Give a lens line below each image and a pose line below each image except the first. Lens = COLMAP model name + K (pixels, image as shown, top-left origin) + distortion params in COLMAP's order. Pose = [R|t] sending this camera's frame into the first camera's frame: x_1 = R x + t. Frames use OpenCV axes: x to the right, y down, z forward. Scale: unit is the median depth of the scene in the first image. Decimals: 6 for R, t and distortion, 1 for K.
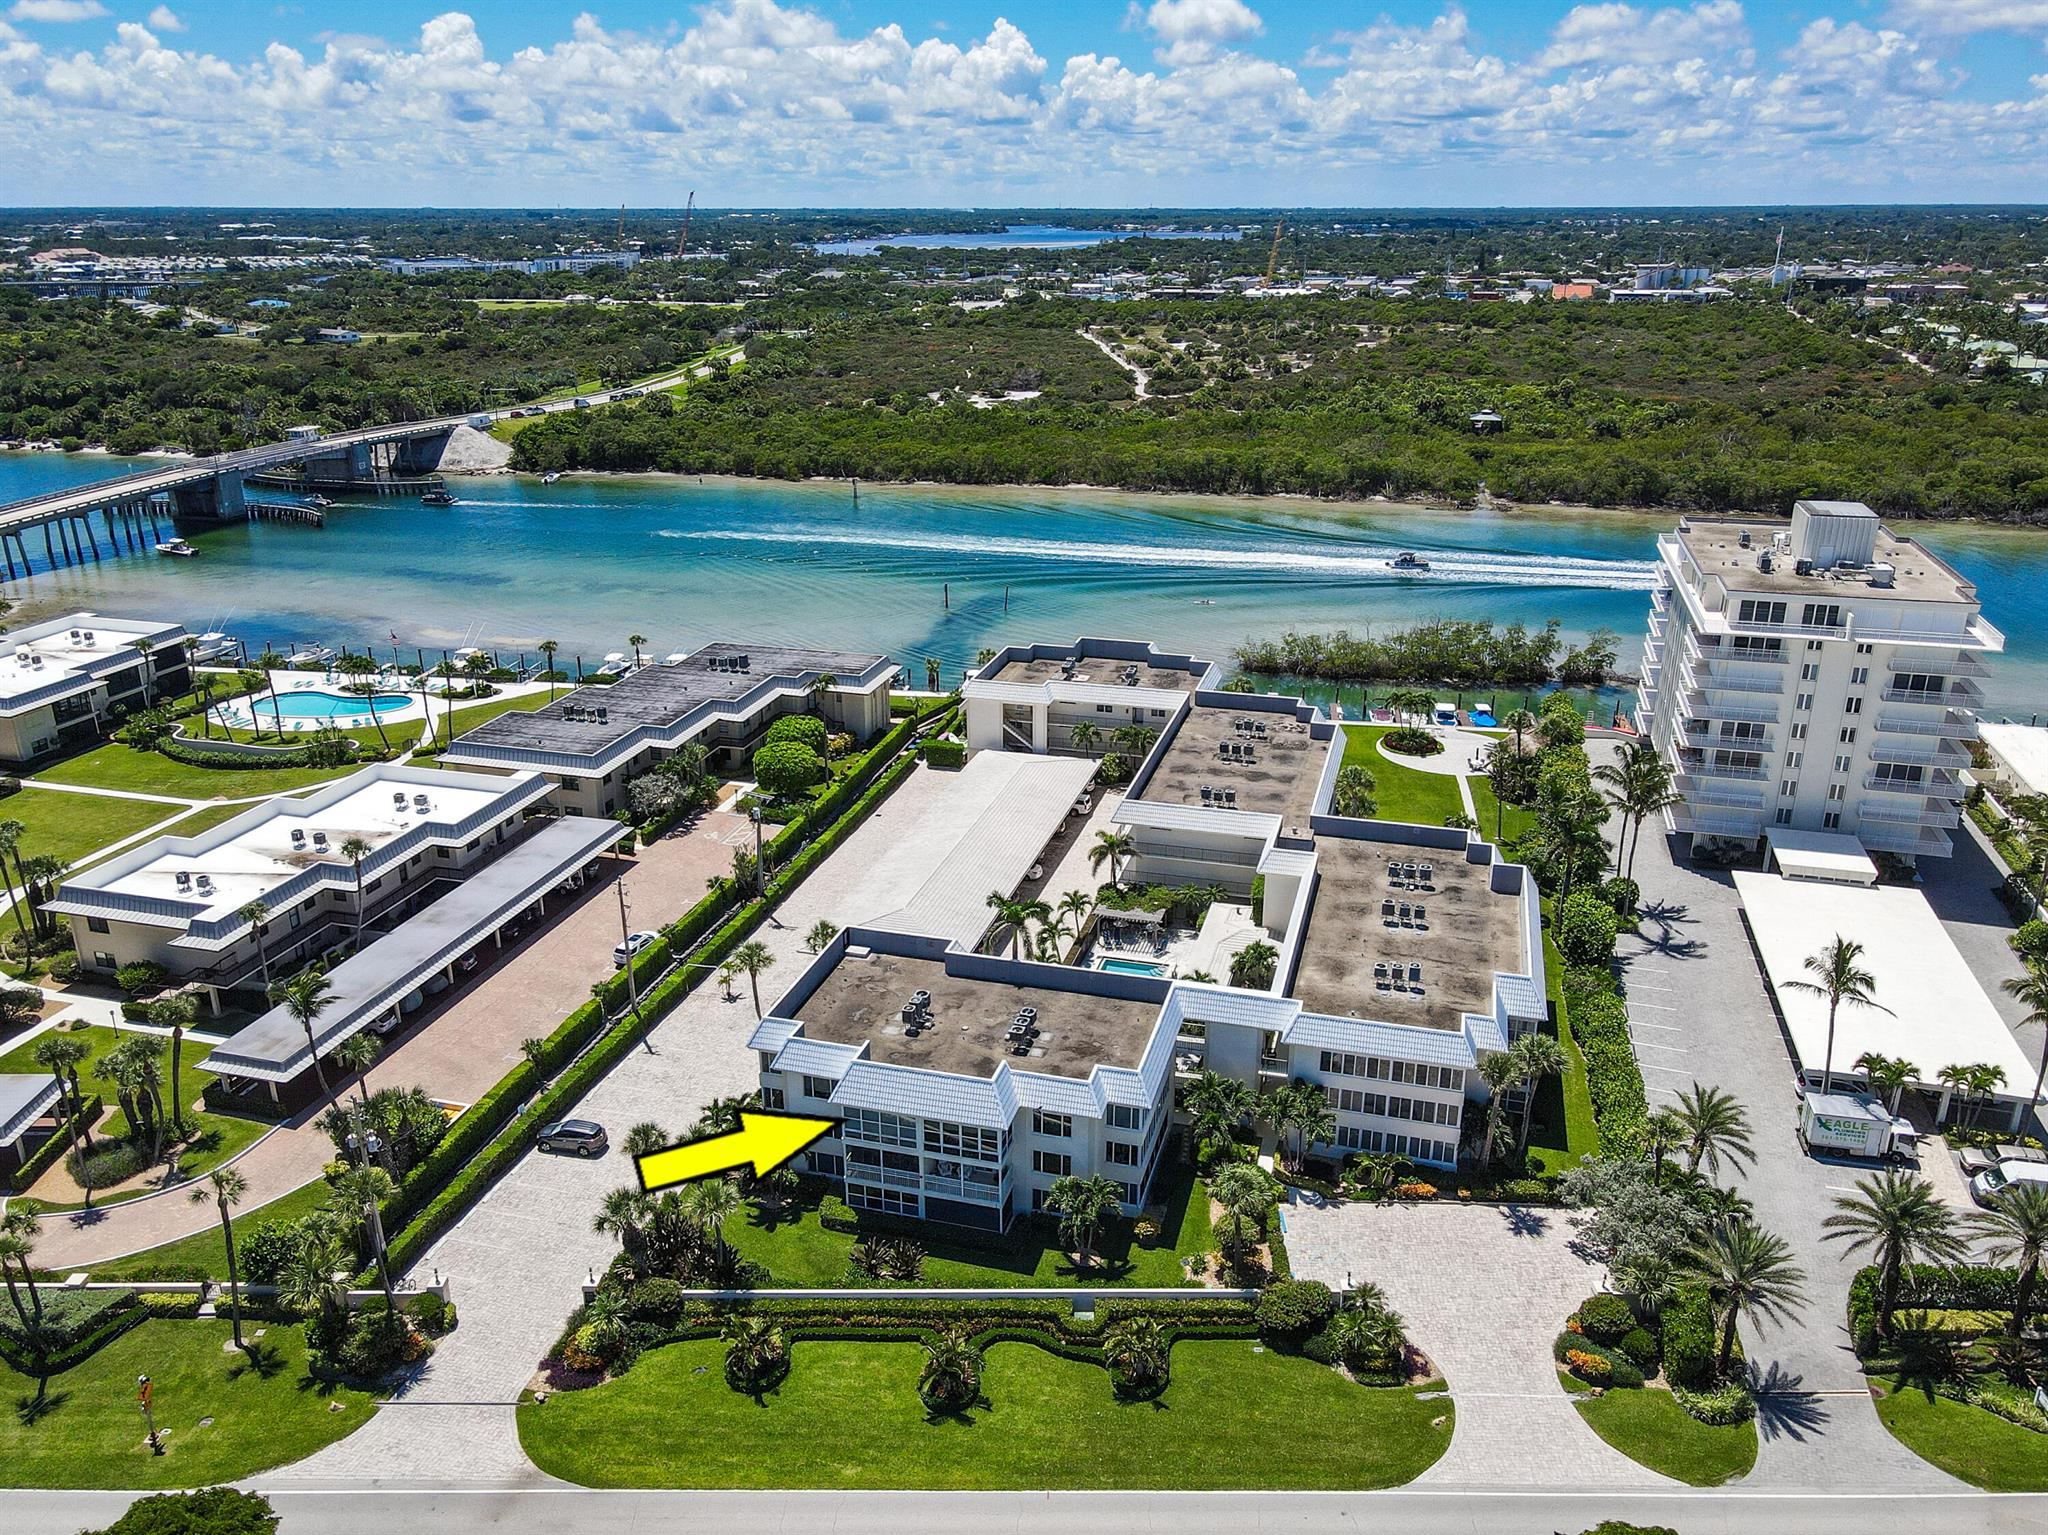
lens RADIAL K [[1540.5, 0, 1023.8], [0, 1540.5, 782.4], [0, 0, 1]] dist [0.025731, -0.002175]
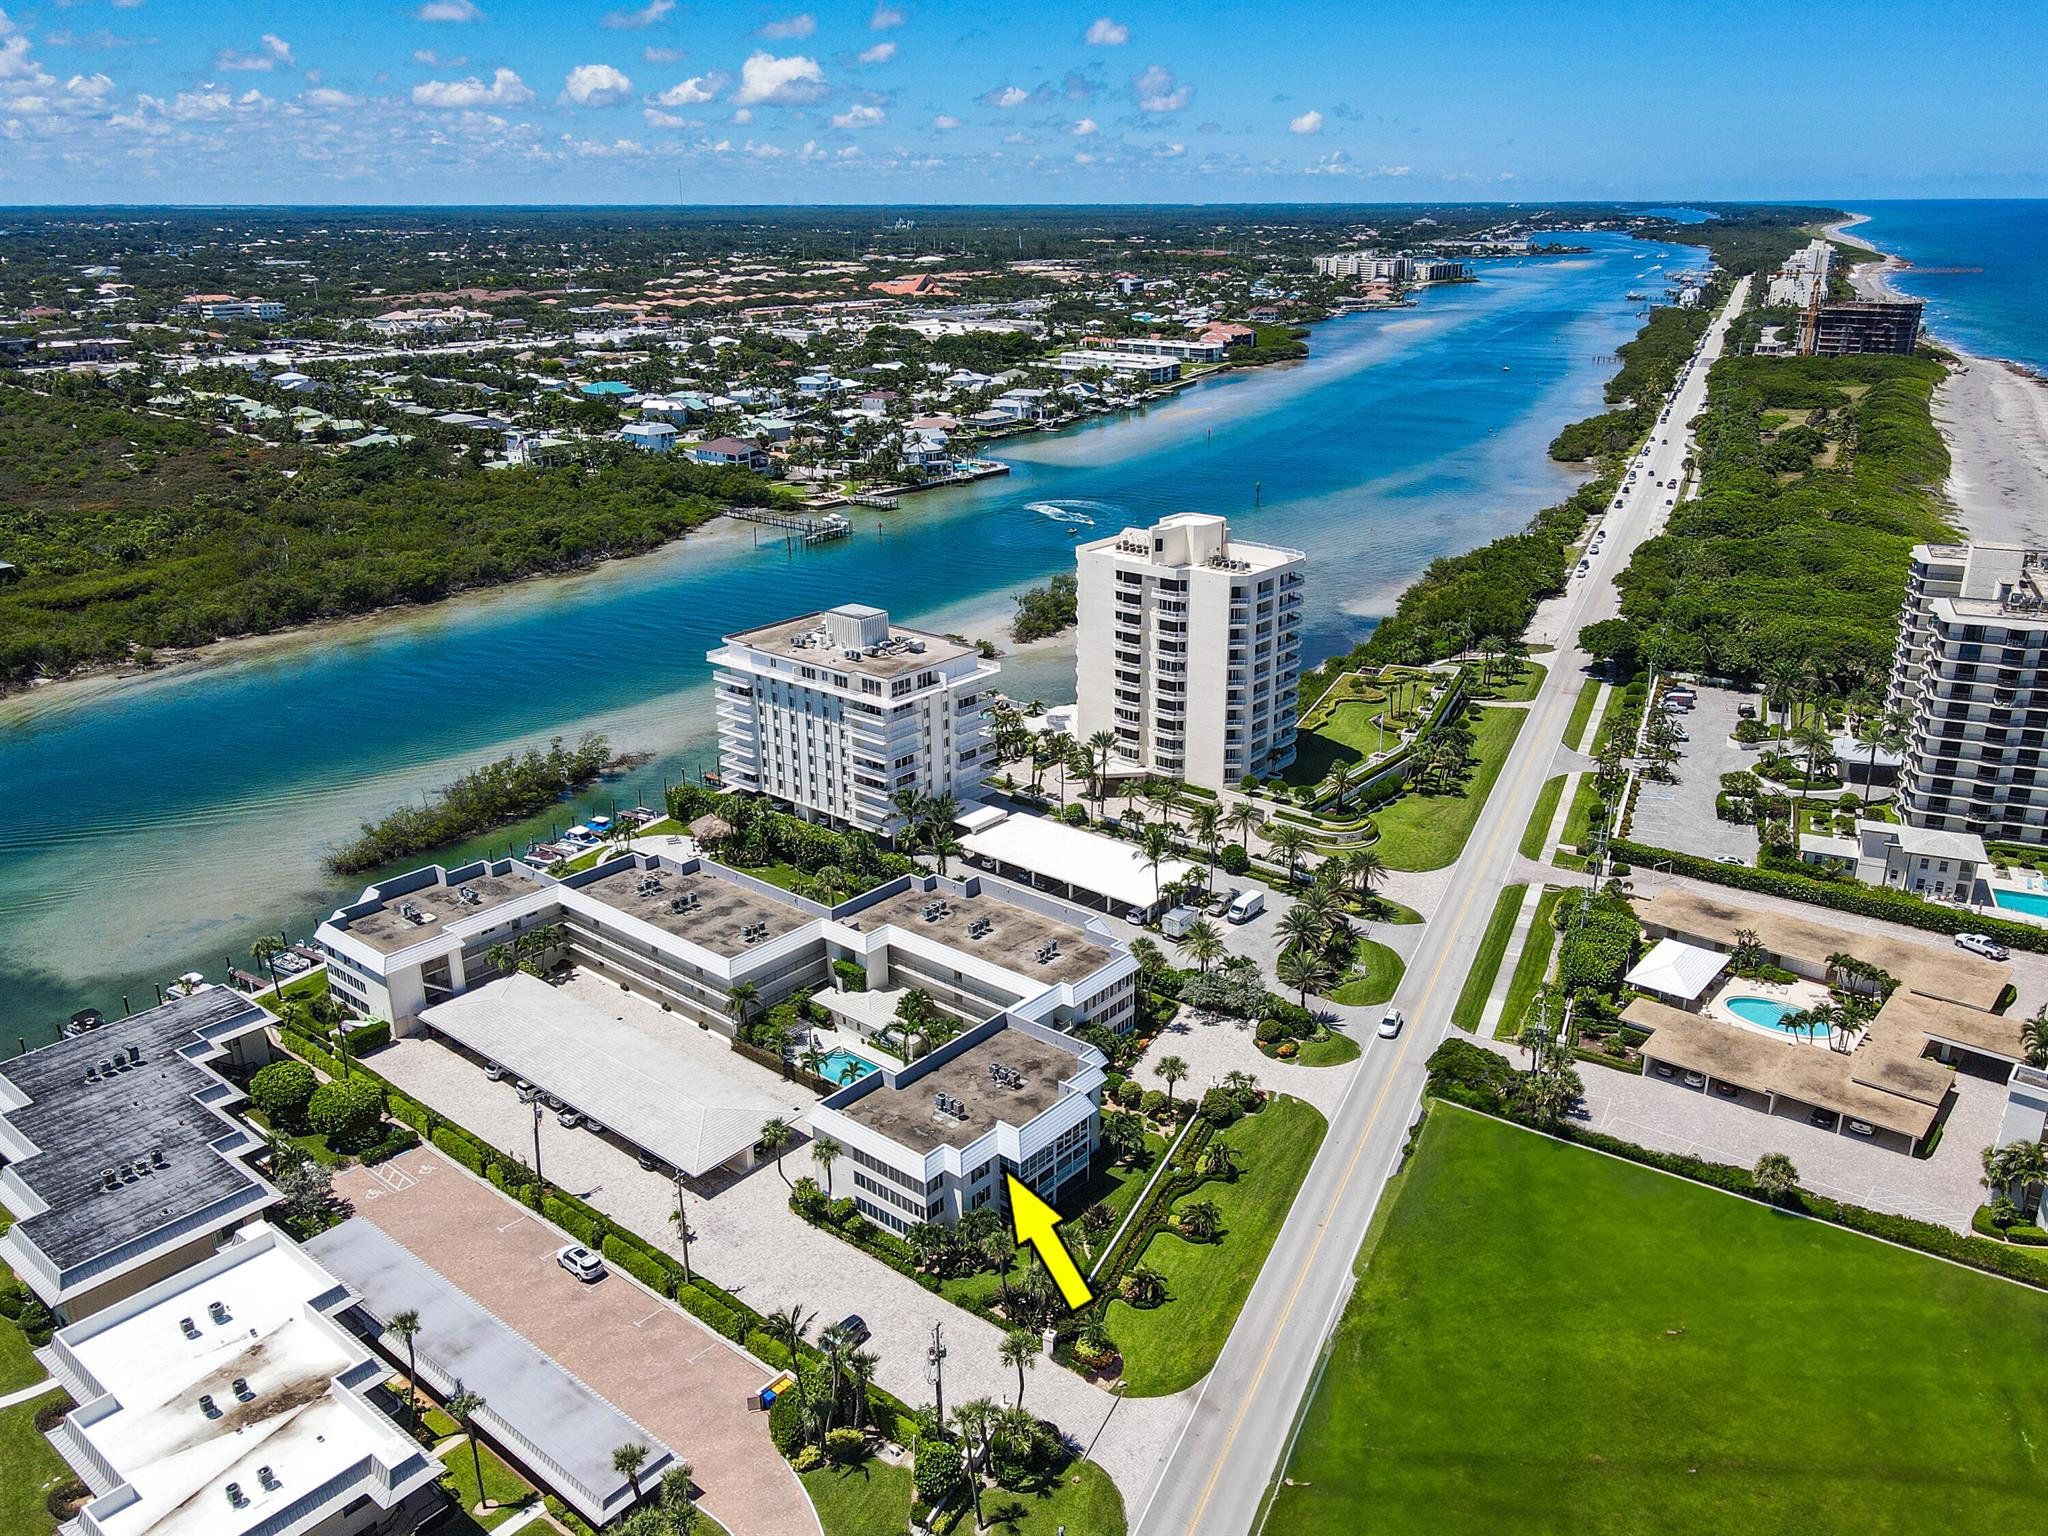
lens RADIAL K [[1540.5, 0, 1075.9], [0, 1540.5, 835.7], [0, 0, 1]] dist [0.025731, -0.002175]
pose [[0.398618, -0.347171, 0.848867, -0.333861], [0.332305, 0.917362, 0.219138, -0.102260], [-0.854797, 0.194730, 0.481043, 0.048034]]
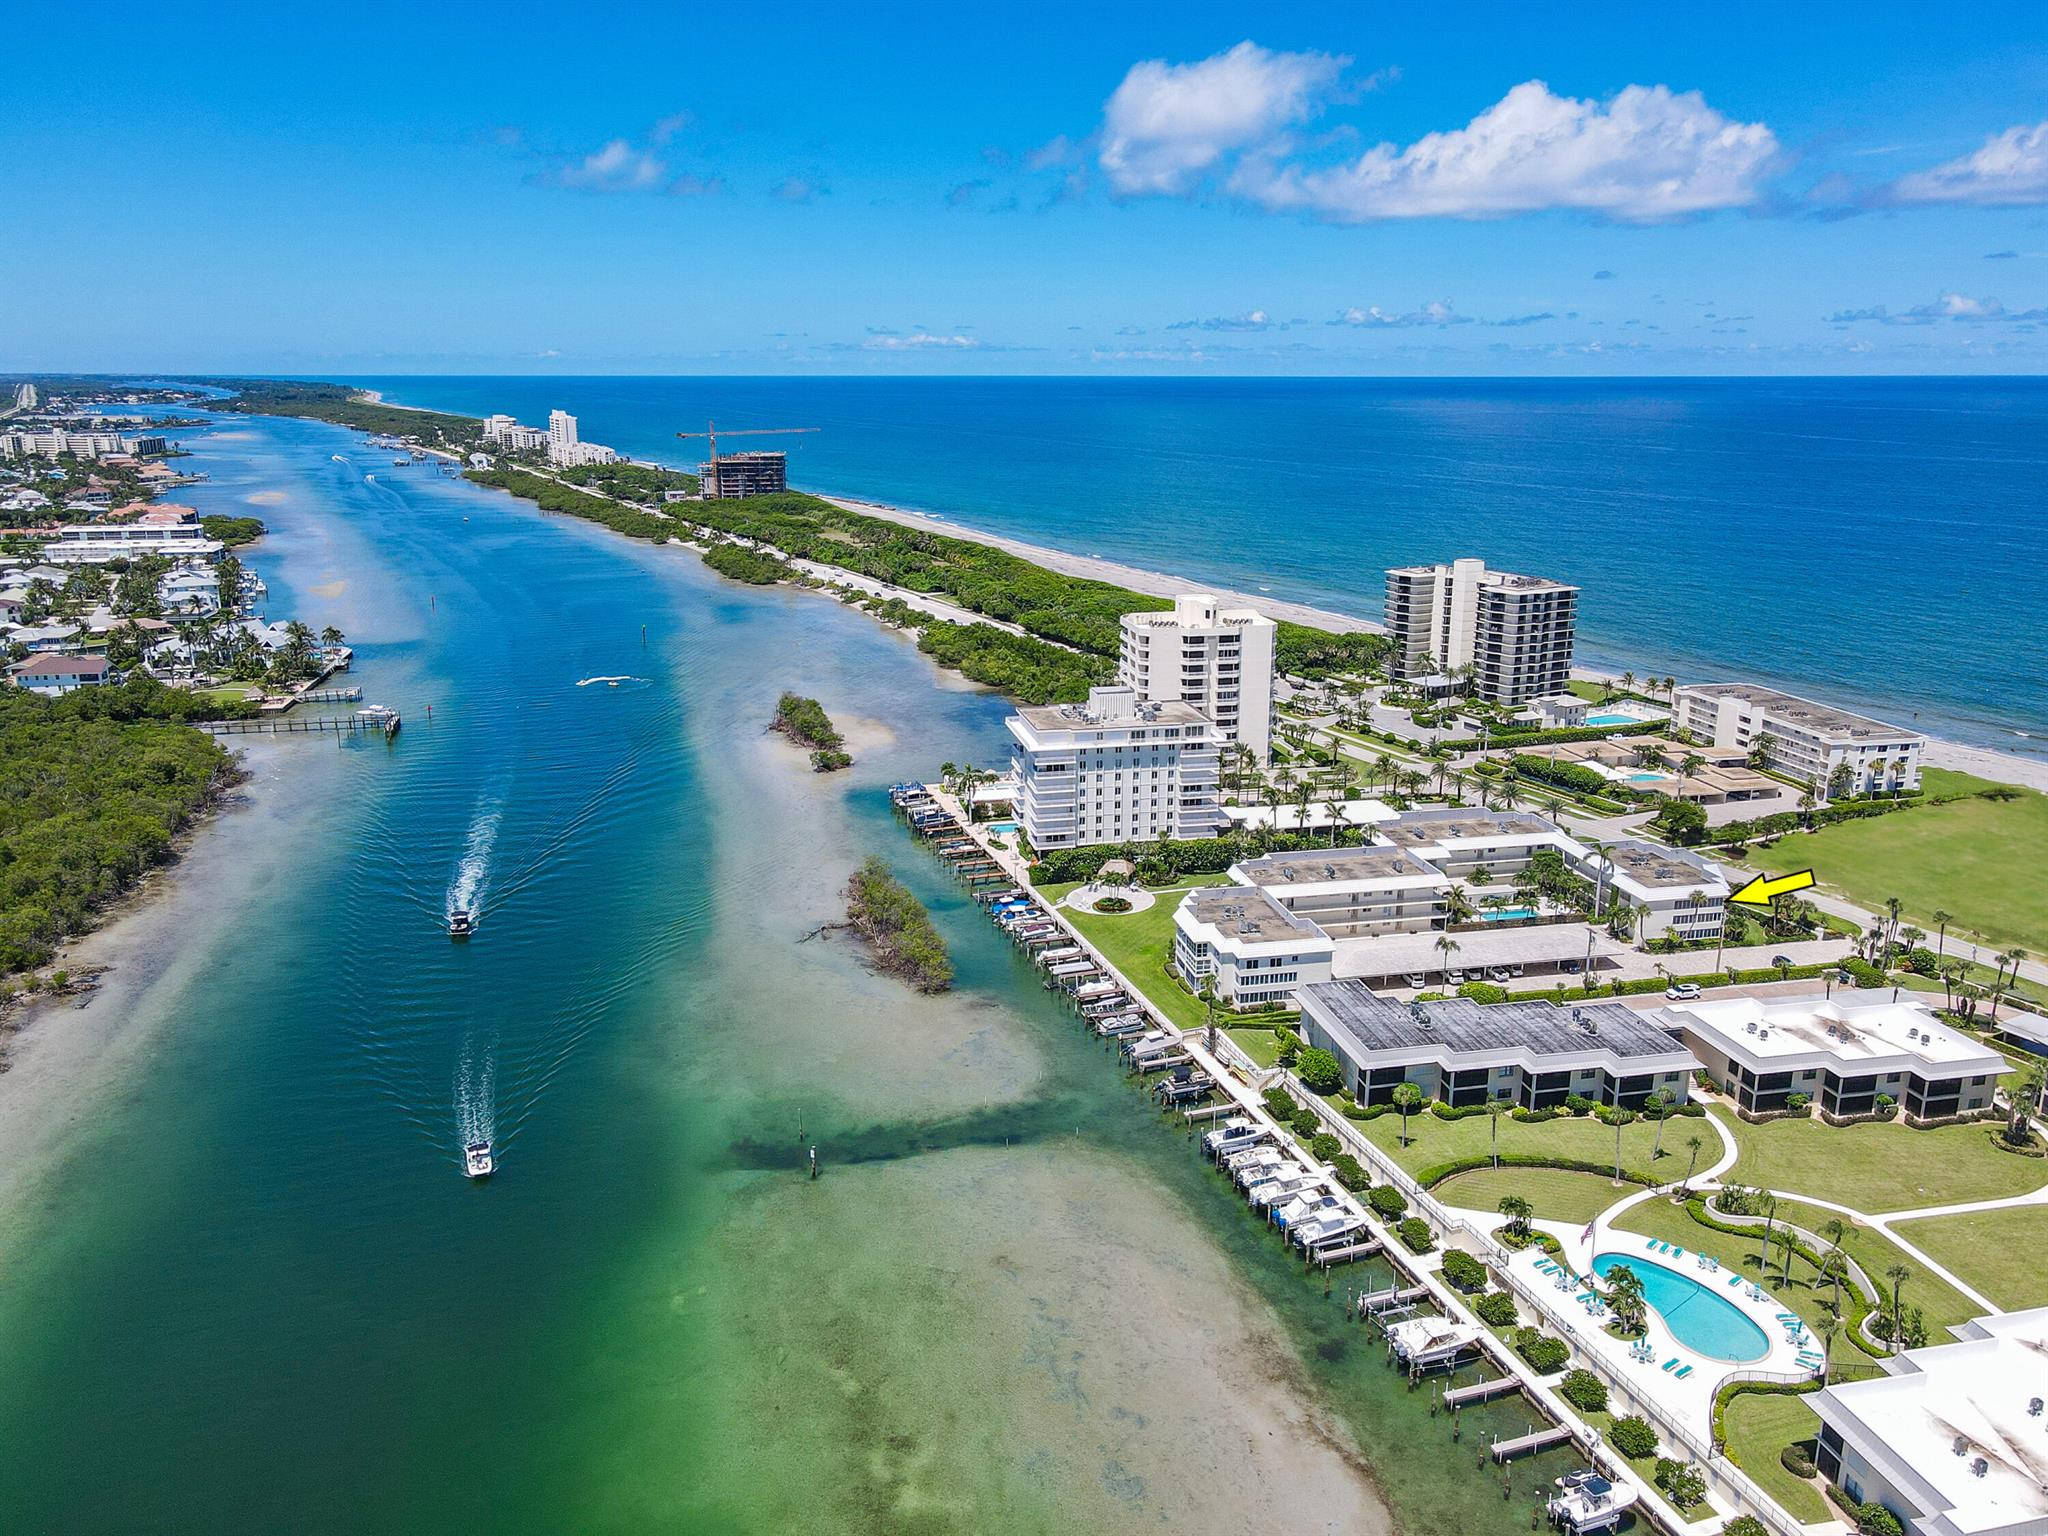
lens RADIAL K [[1540.5, 0, 1021.5], [0, 1540.5, 771.4], [0, 0, 1]] dist [0.025731, -0.002175]
pose [[-0.467501, -0.221198, 0.855870, -0.507291], [0.322637, 0.858703, 0.398164, -0.405776], [-0.823011, 0.462278, -0.330078, 0.795518]]
